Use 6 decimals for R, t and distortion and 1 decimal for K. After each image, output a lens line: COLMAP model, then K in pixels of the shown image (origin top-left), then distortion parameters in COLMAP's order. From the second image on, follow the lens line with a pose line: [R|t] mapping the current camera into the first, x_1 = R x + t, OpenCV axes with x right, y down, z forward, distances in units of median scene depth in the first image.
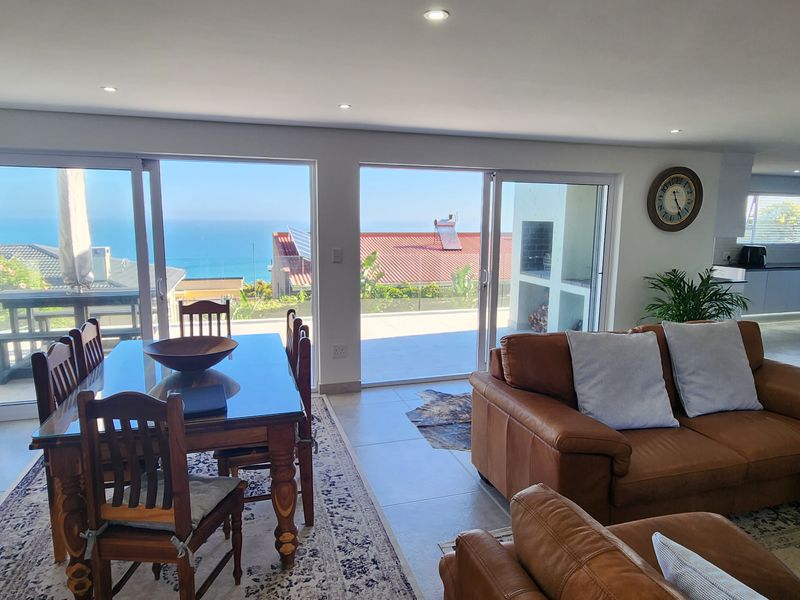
lens RADIAL K [[529.2, 0, 406.1], [0, 529.2, 298.3], [0, 0, 1]] dist [0.000722, -0.000907]
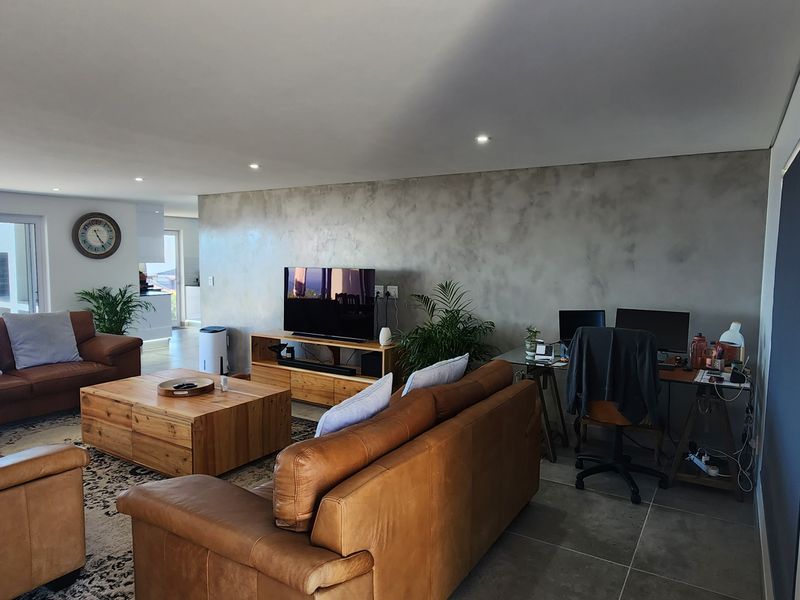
lens RADIAL K [[529.2, 0, 408.2], [0, 529.2, 296.4], [0, 0, 1]] dist [0.000722, -0.000907]
pose [[0.758354, -0.055393, 0.649486, 0.259152], [0.100101, 0.994460, -0.032065, 0.111753], [-0.644111, 0.089331, 0.759698, -0.650495]]
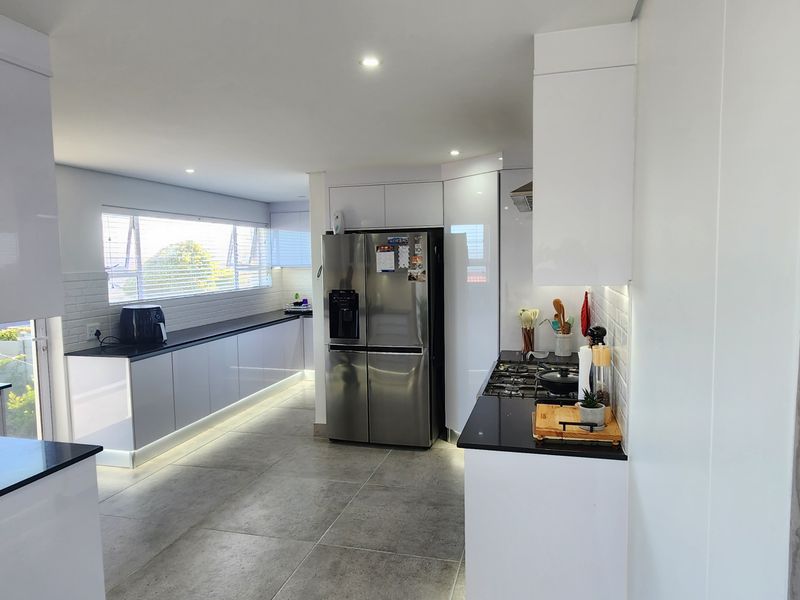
lens RADIAL K [[529.2, 0, 404.5], [0, 529.2, 298.3], [0, 0, 1]] dist [0.000722, -0.000907]
pose [[0.543304, -0.085758, 0.835145, 0.630265], [0.149735, 0.988718, 0.004117, -0.124396], [-0.826075, 0.122814, 0.550015, 0.857263]]
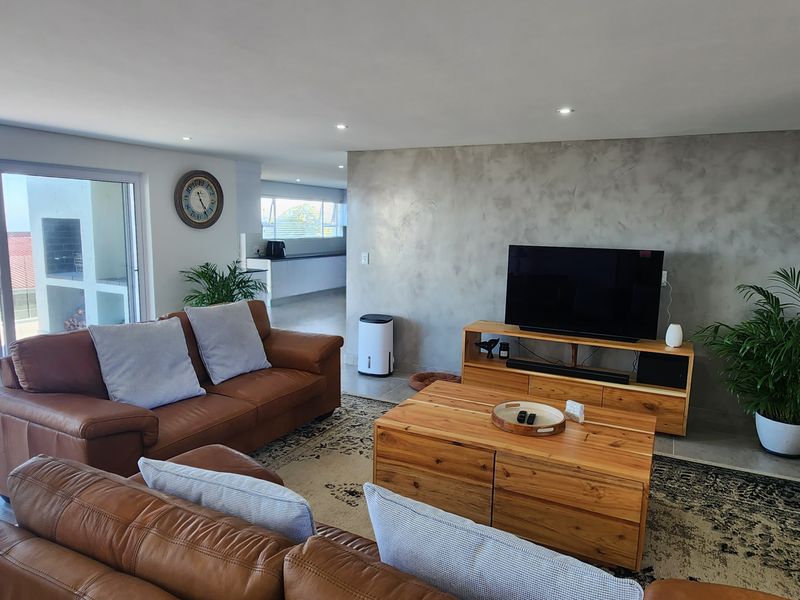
lens RADIAL K [[529.2, 0, 409.6], [0, 529.2, 298.9], [0, 0, 1]] dist [0.000722, -0.000907]
pose [[0.698977, -0.098997, 0.708259, 0.012621], [0.095881, 0.994403, 0.044368, 0.014677], [-0.708687, 0.036897, 0.704557, -0.097344]]
